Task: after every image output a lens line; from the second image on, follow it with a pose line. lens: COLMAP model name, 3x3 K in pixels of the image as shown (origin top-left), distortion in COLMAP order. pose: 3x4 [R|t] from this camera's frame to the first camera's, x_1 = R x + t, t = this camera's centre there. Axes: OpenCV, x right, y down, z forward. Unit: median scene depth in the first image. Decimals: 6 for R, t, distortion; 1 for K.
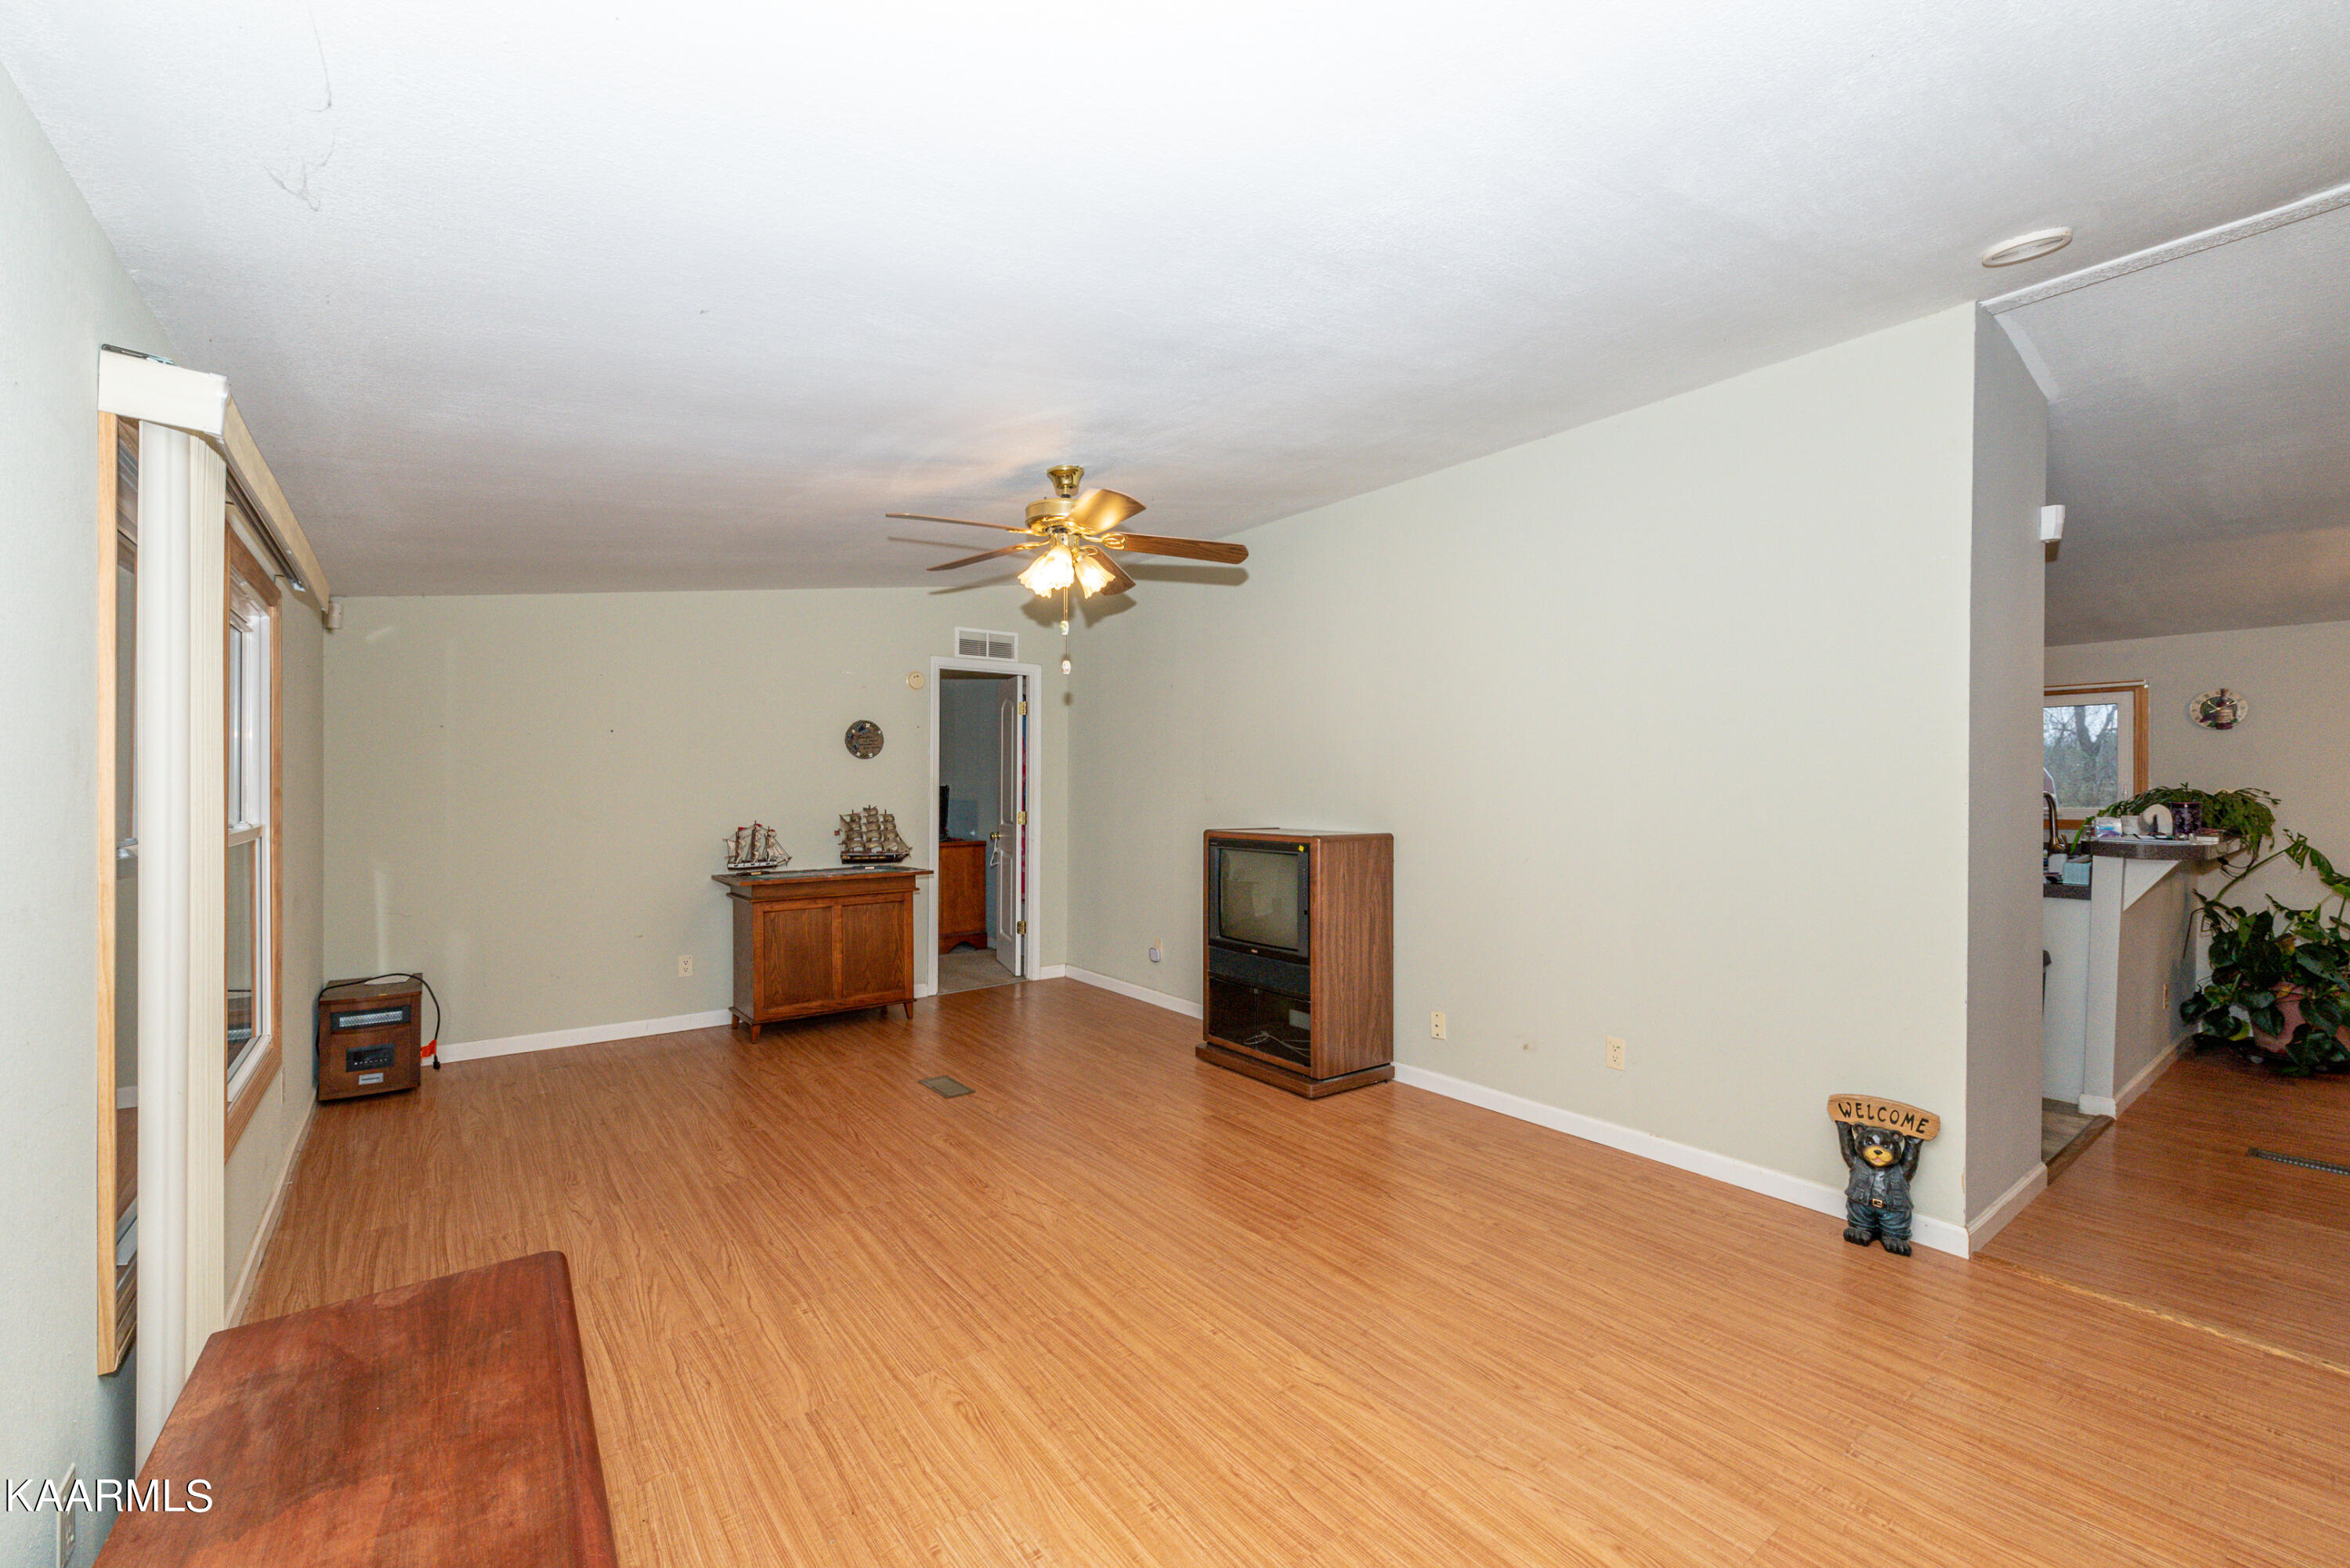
lens RADIAL K [[961.8, 0, 1160.9], [0, 961.8, 788.6], [0, 0, 1]] dist [0.010325, -0.000111]
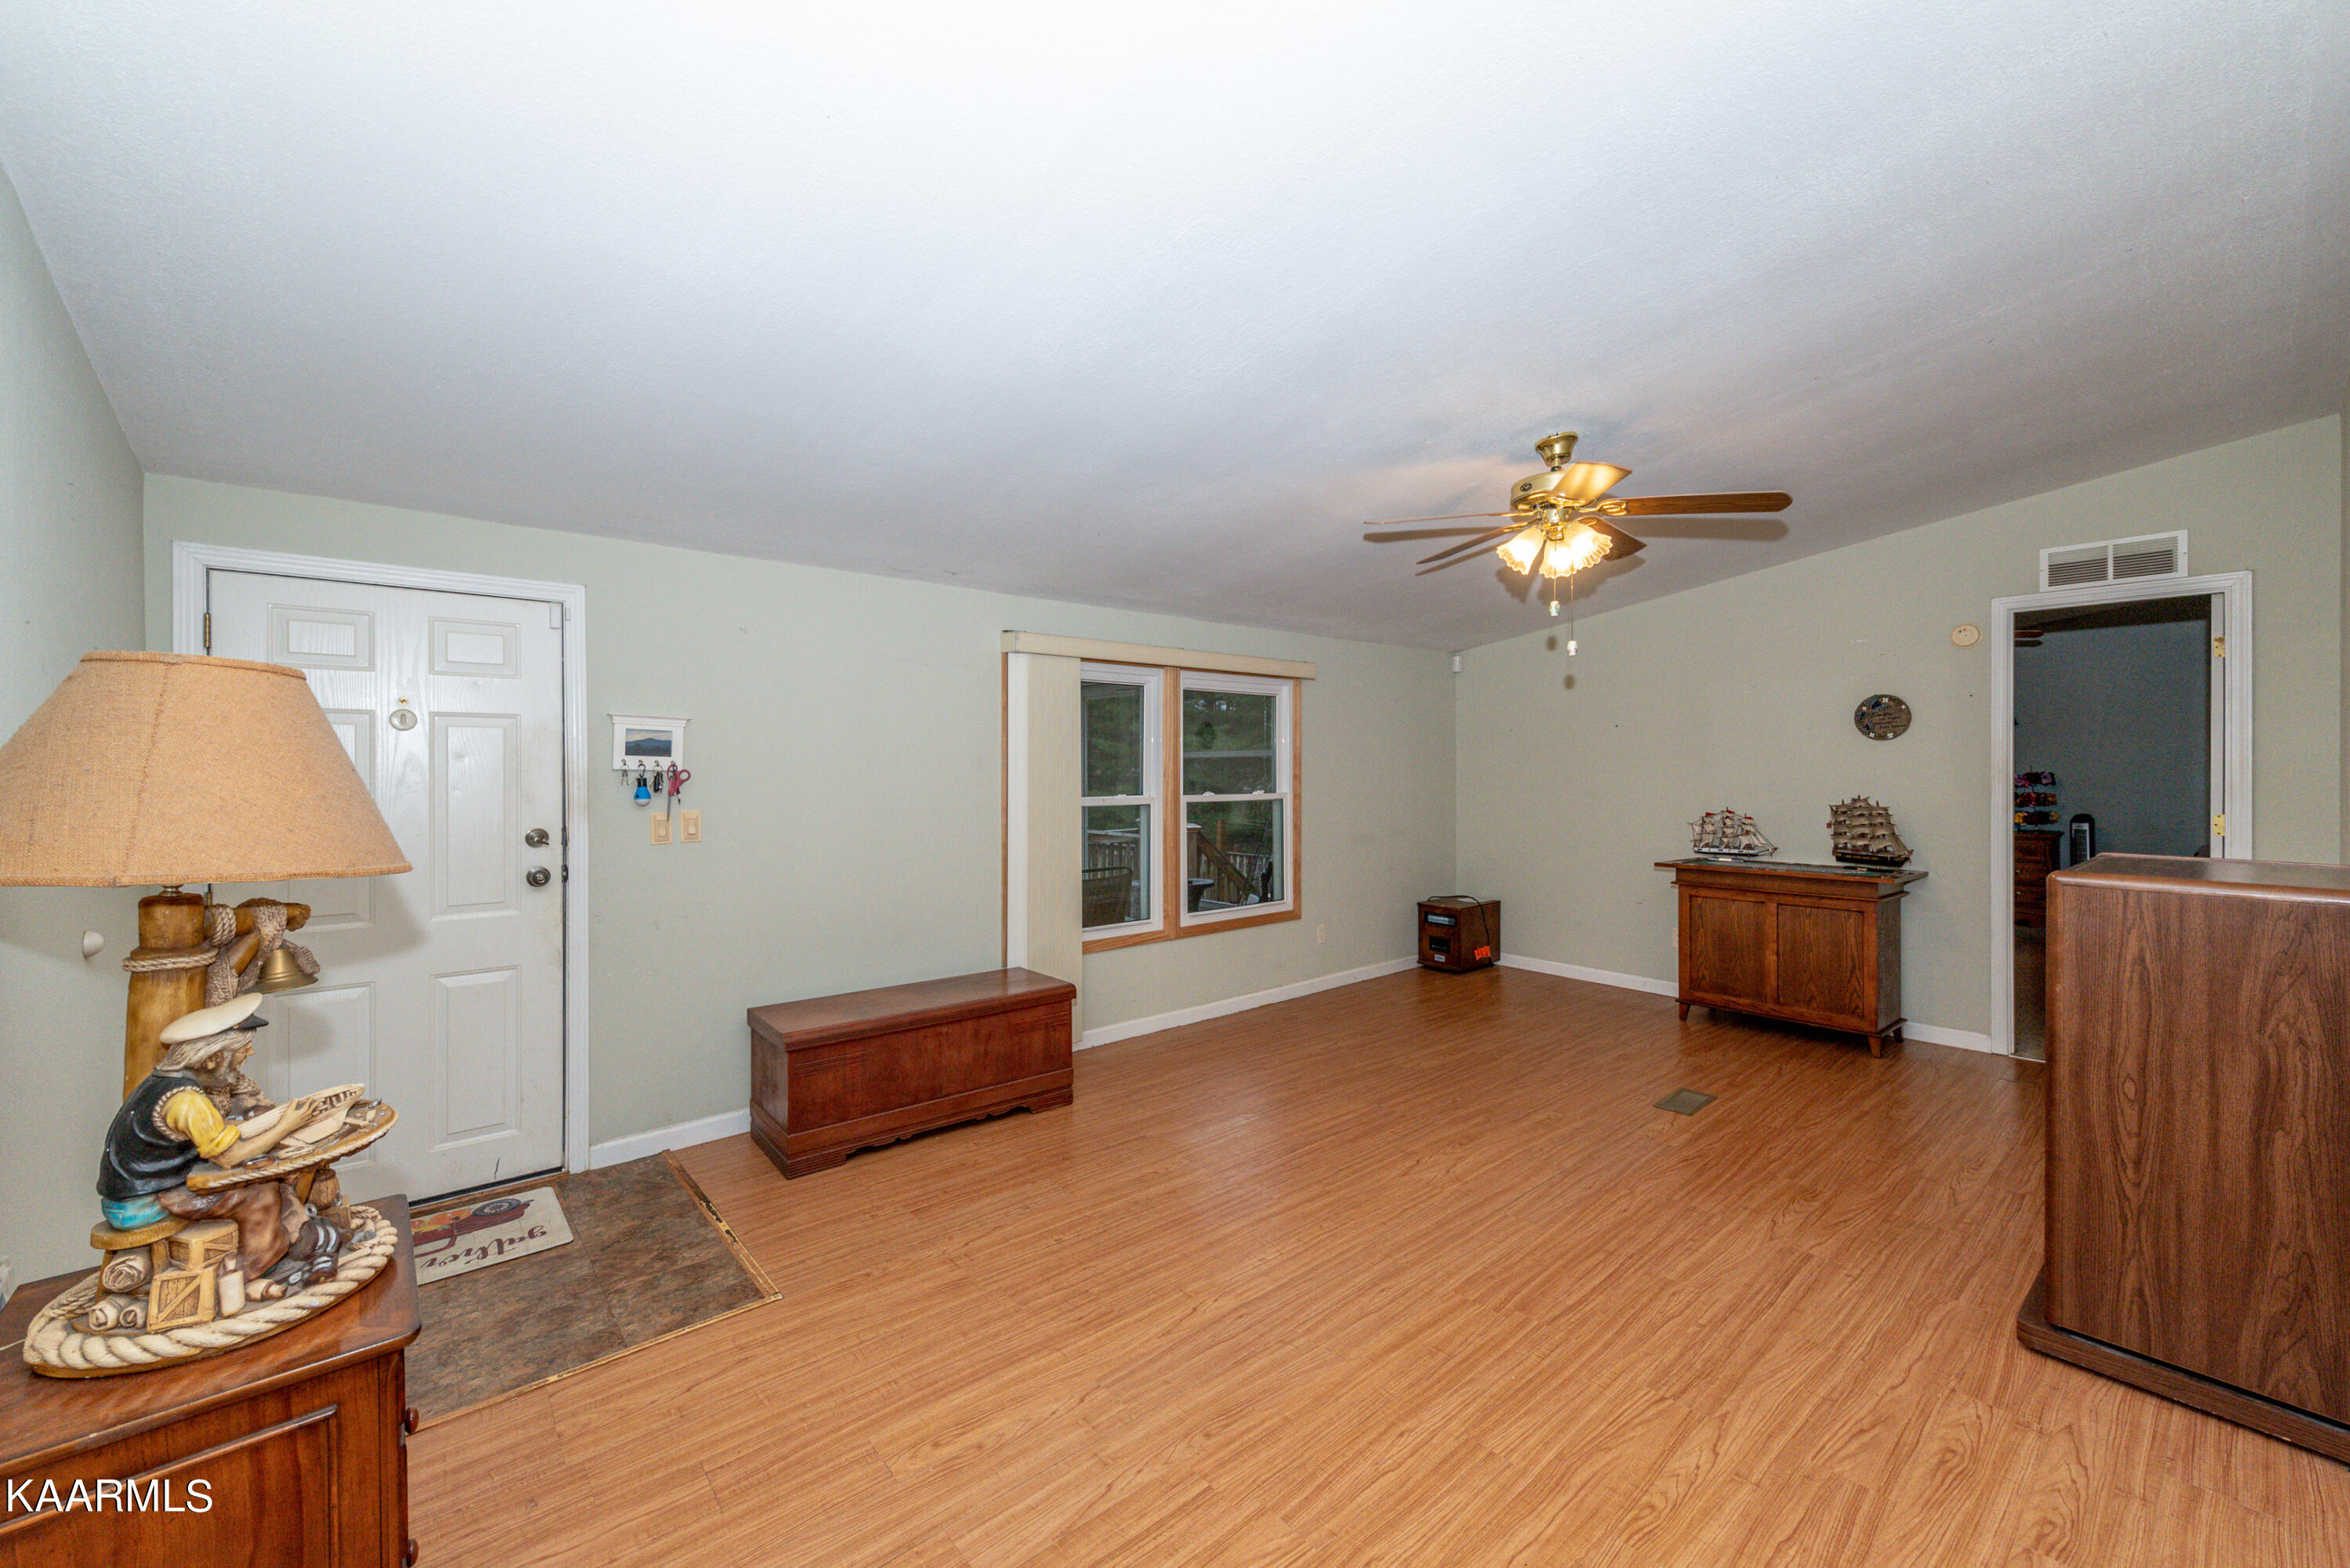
lens RADIAL K [[915.7, 0, 1175.0], [0, 915.7, 769.9], [0, 0, 1]] dist [0.014624, -0.000315]
pose [[0.067245, 0.000703, -0.997736, 0.641016], [-0.001100, 0.999999, 0.000631, -0.006607], [0.997736, 0.001055, 0.067246, 0.470600]]
